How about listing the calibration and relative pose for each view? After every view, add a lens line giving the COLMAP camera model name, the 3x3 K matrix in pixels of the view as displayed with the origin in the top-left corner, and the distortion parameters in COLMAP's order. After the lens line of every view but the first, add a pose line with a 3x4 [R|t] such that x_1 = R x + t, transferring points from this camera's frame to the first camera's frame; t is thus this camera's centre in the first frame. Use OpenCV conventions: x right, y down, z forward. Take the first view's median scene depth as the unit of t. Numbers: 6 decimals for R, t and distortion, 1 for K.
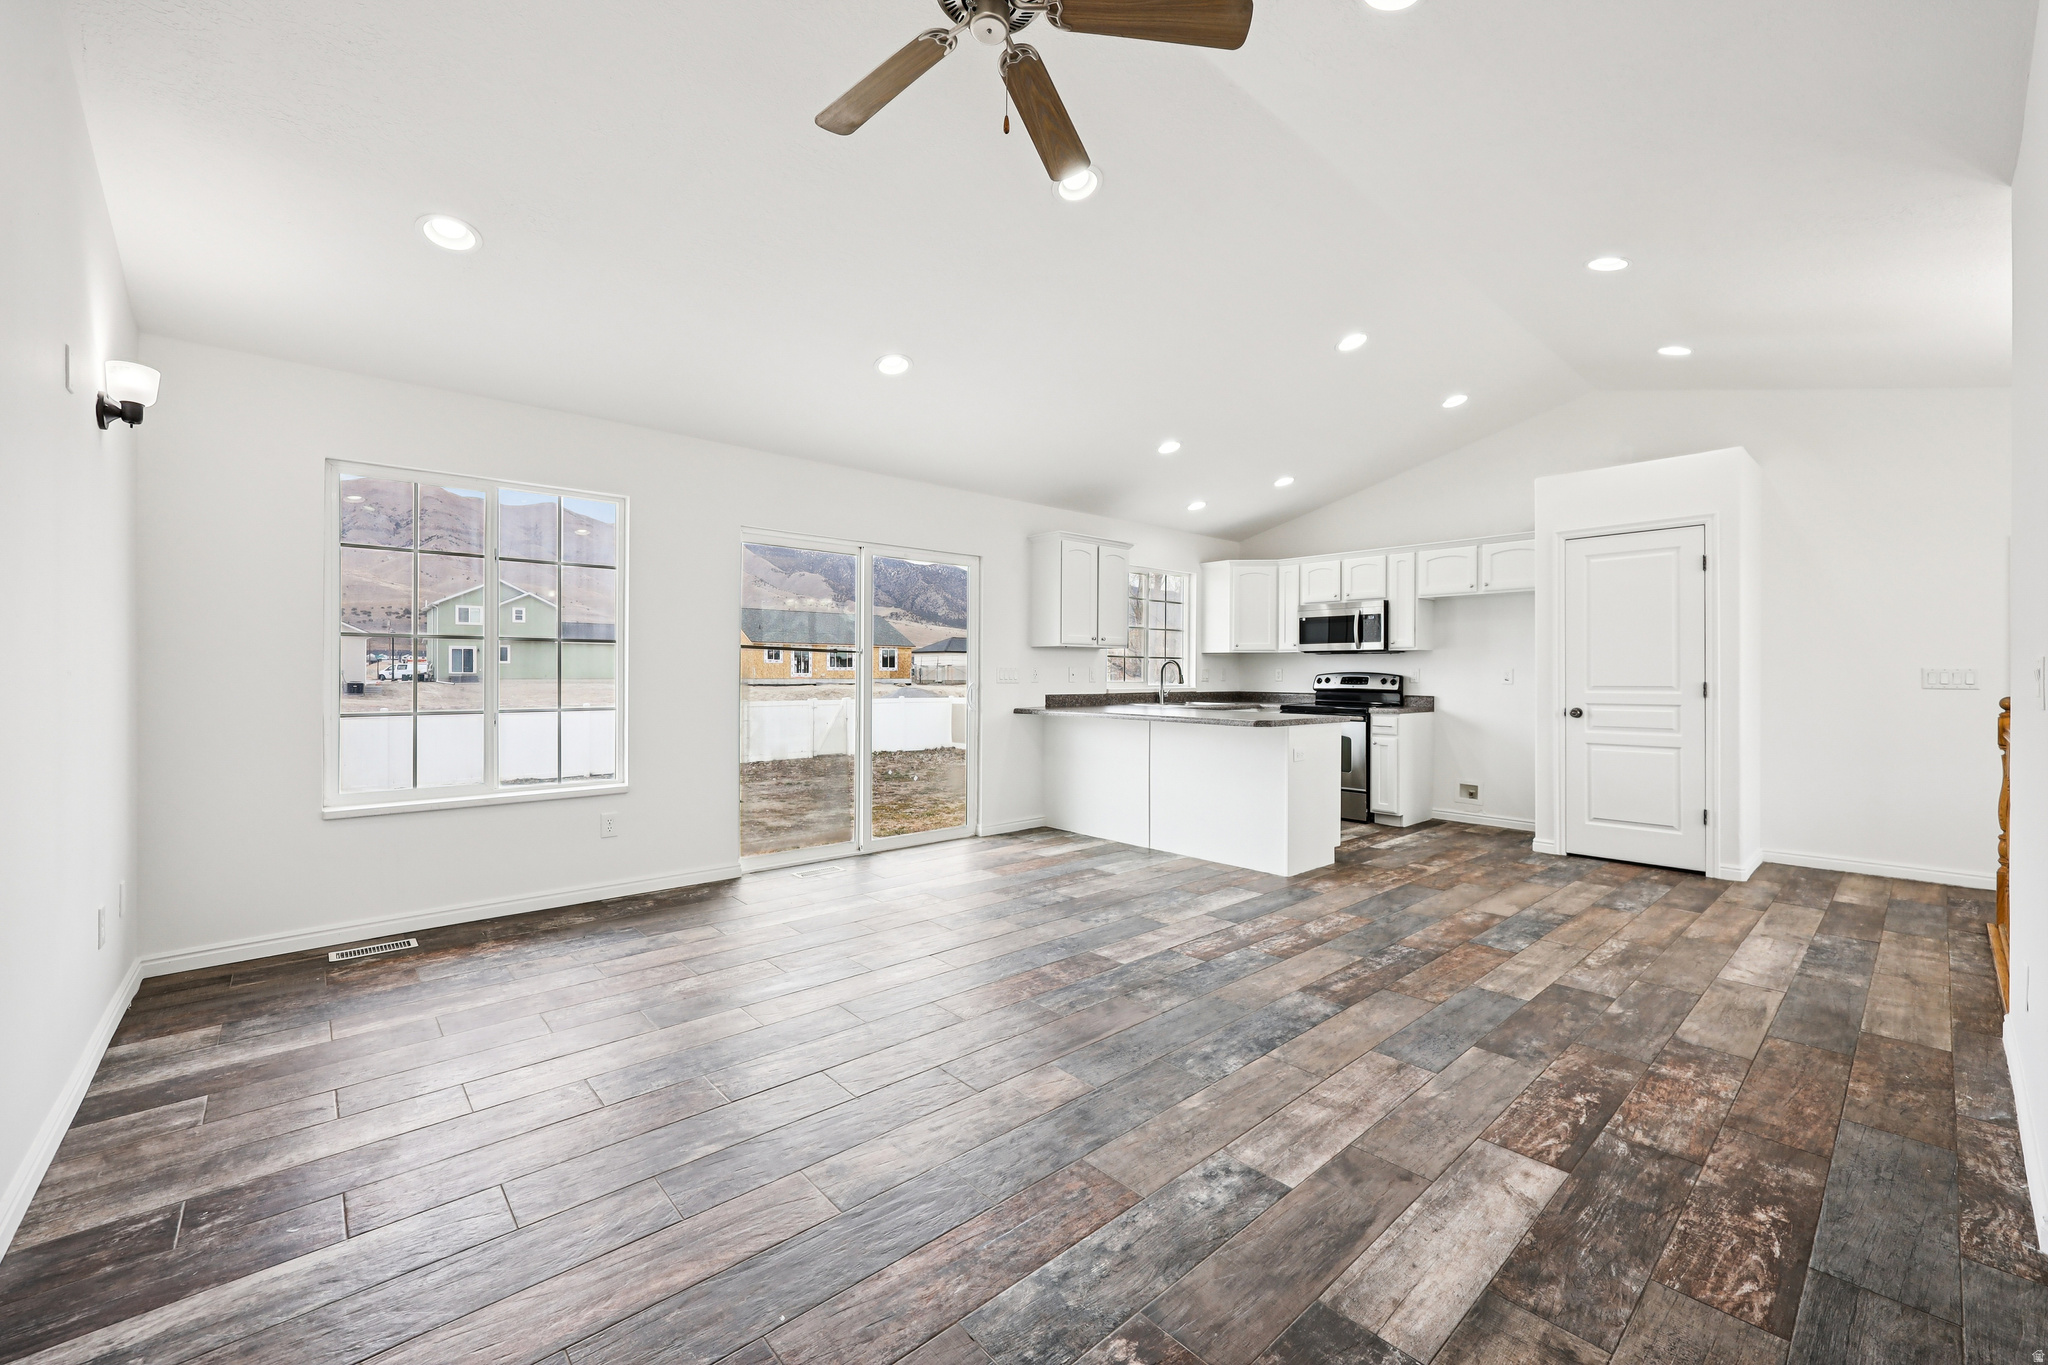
lens RADIAL K [[822.3, 0, 1027.9], [0, 822.3, 678.4], [0, 0, 1]] dist [-0.001548, 0.000559]
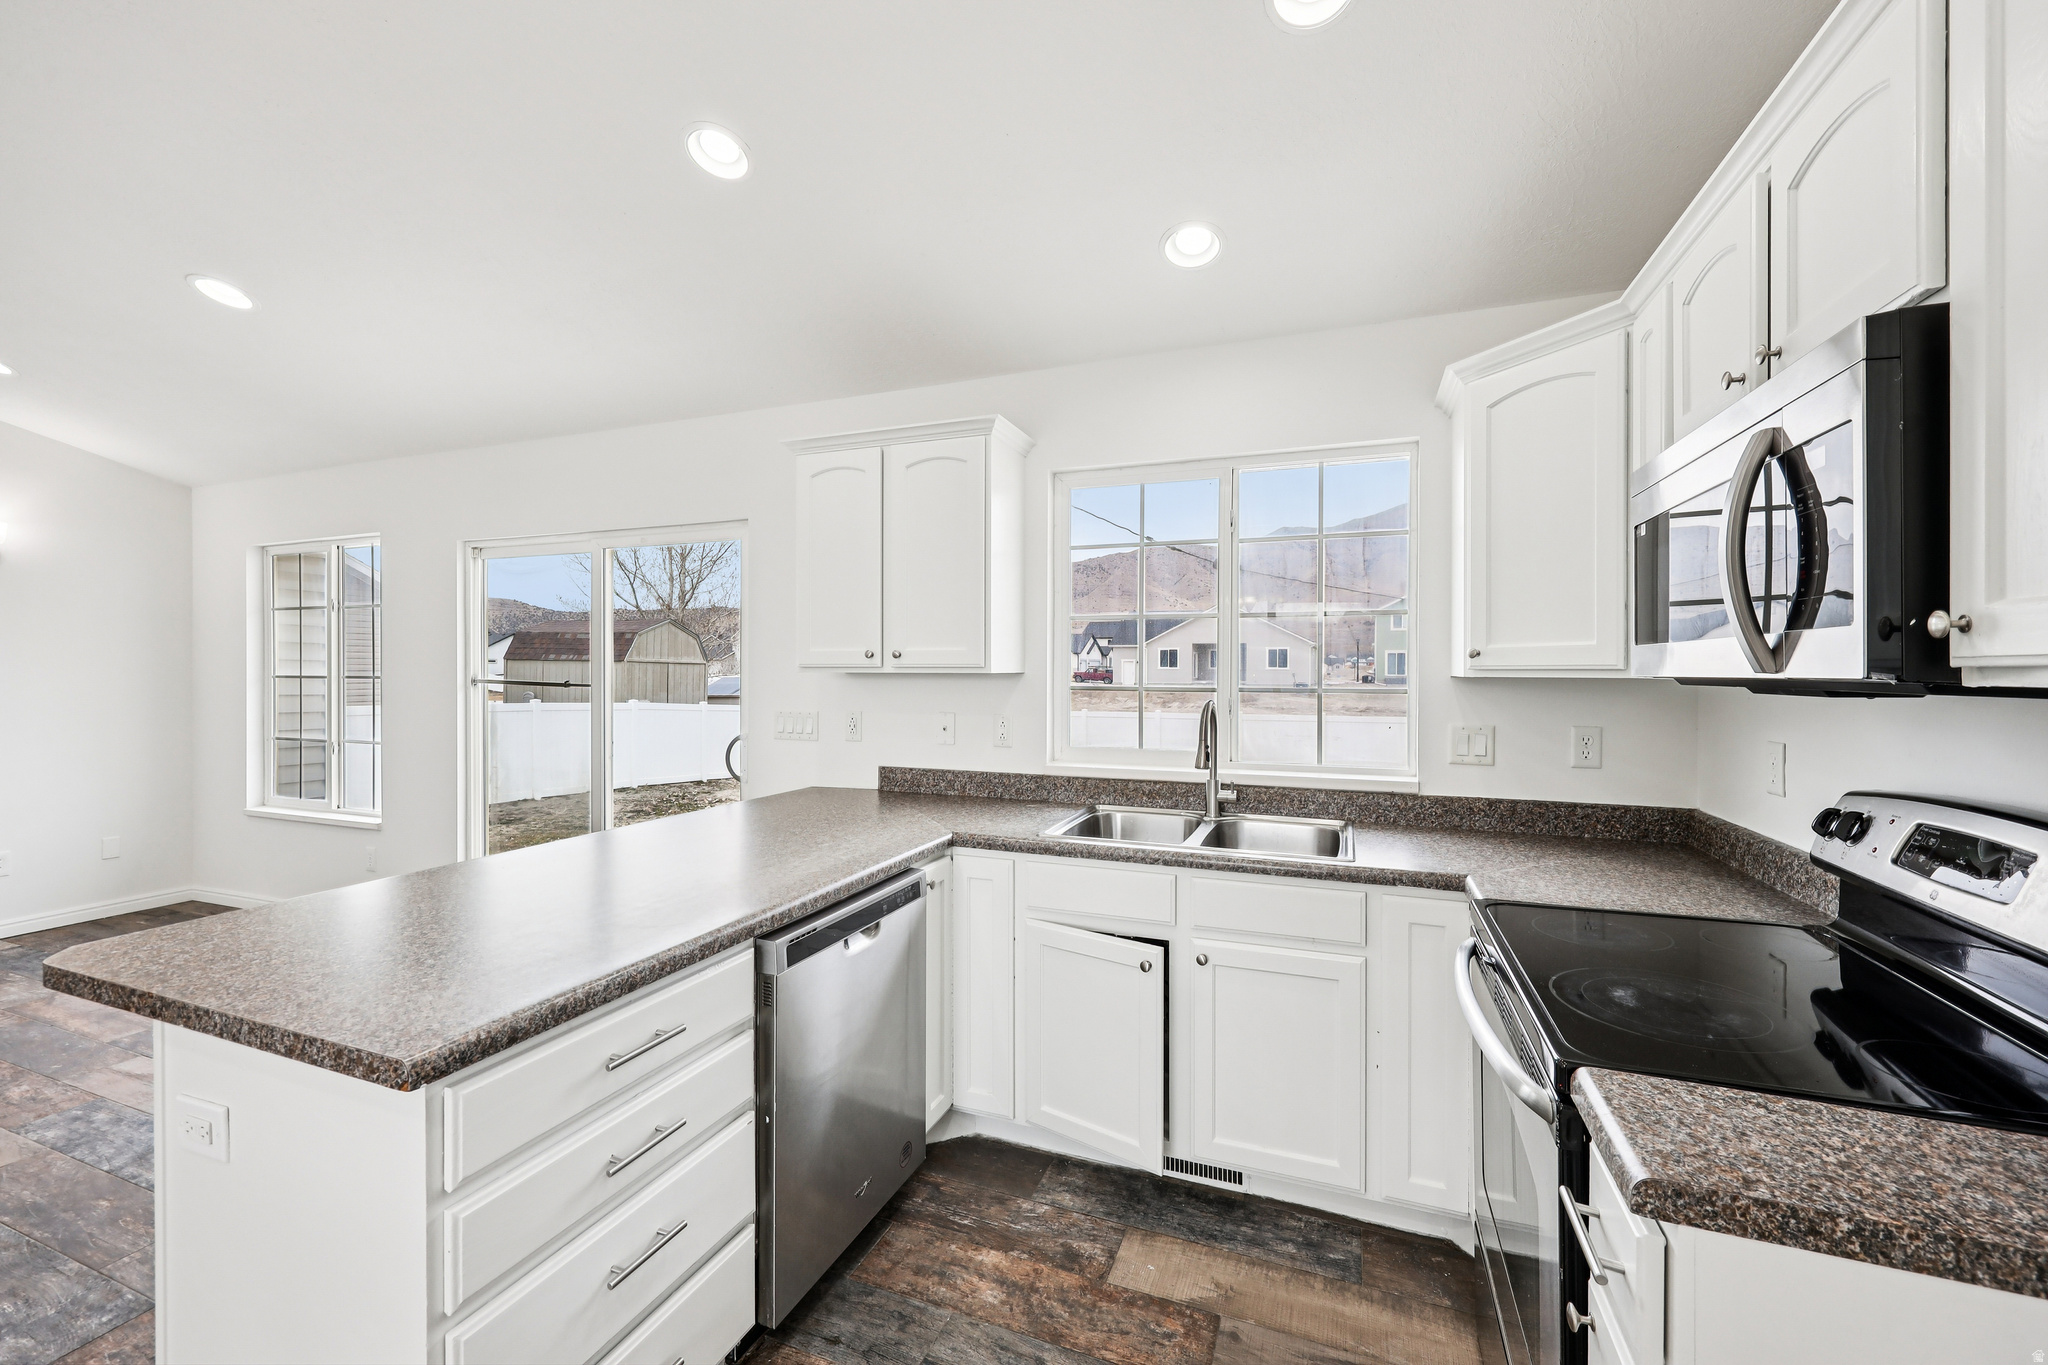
lens RADIAL K [[822.3, 0, 1028.2], [0, 822.3, 675.9], [0, 0, 1]] dist [-0.001548, 0.000559]
pose [[0.451101, 0.003512, -0.892466, 0.594808], [-0.006304, 0.999980, 0.000749, -0.042303], [0.892451, 0.005288, 0.451114, 0.987656]]
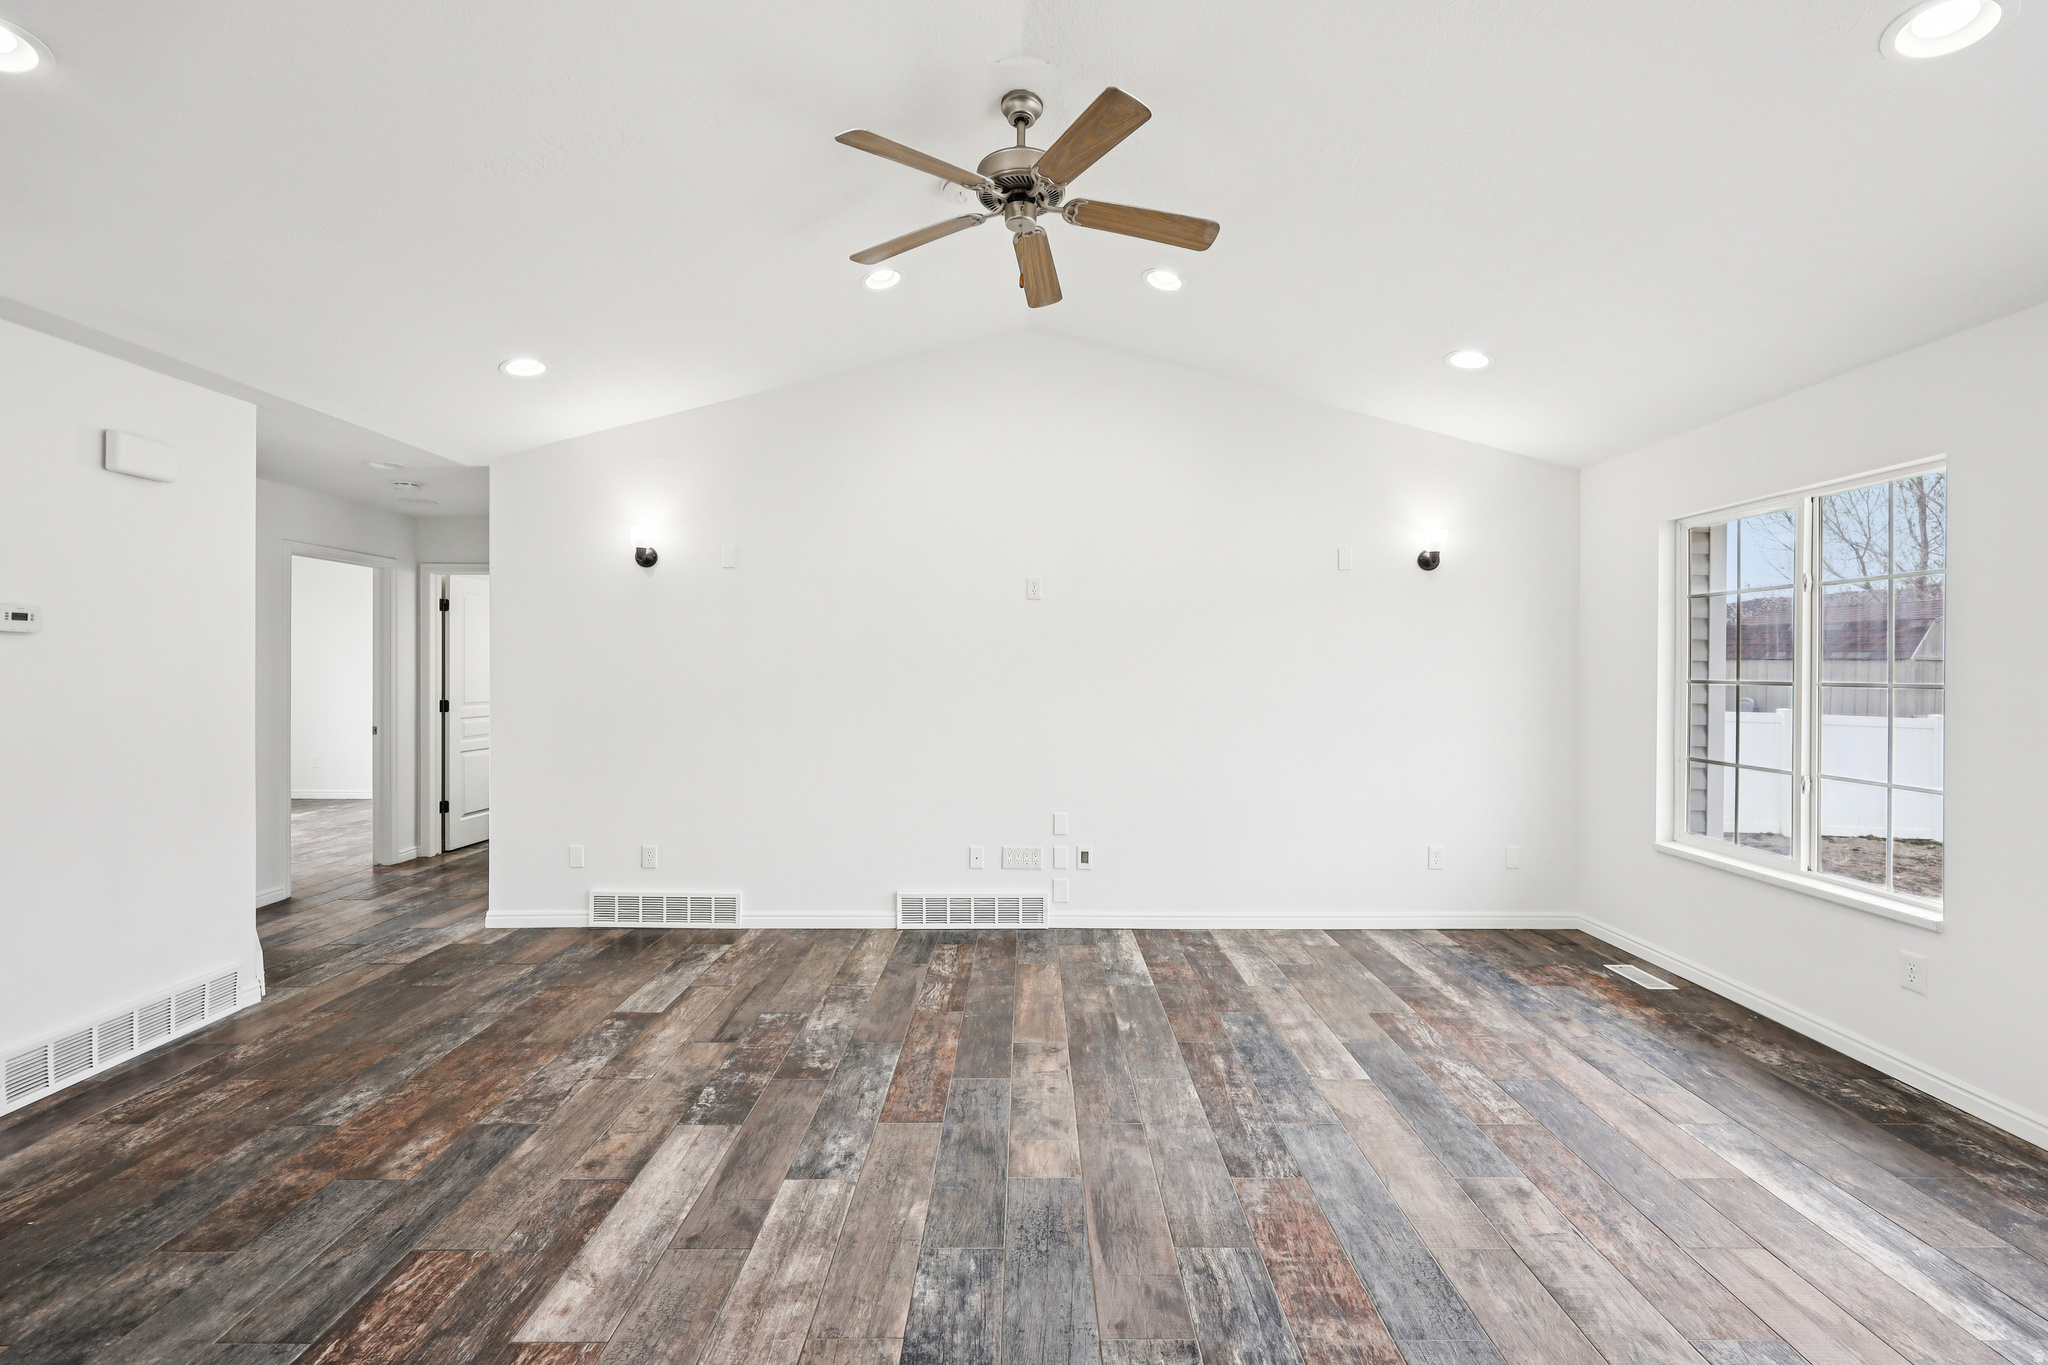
lens RADIAL K [[822.3, 0, 1031.5], [0, 822.3, 670.1], [0, 0, 1]] dist [-0.001548, 0.000559]
pose [[-0.664571, -0.002894, -0.747220, 0.337983], [-0.009911, 0.999939, 0.004941, -0.043116], [0.747160, 0.010689, -0.664559, 0.709951]]
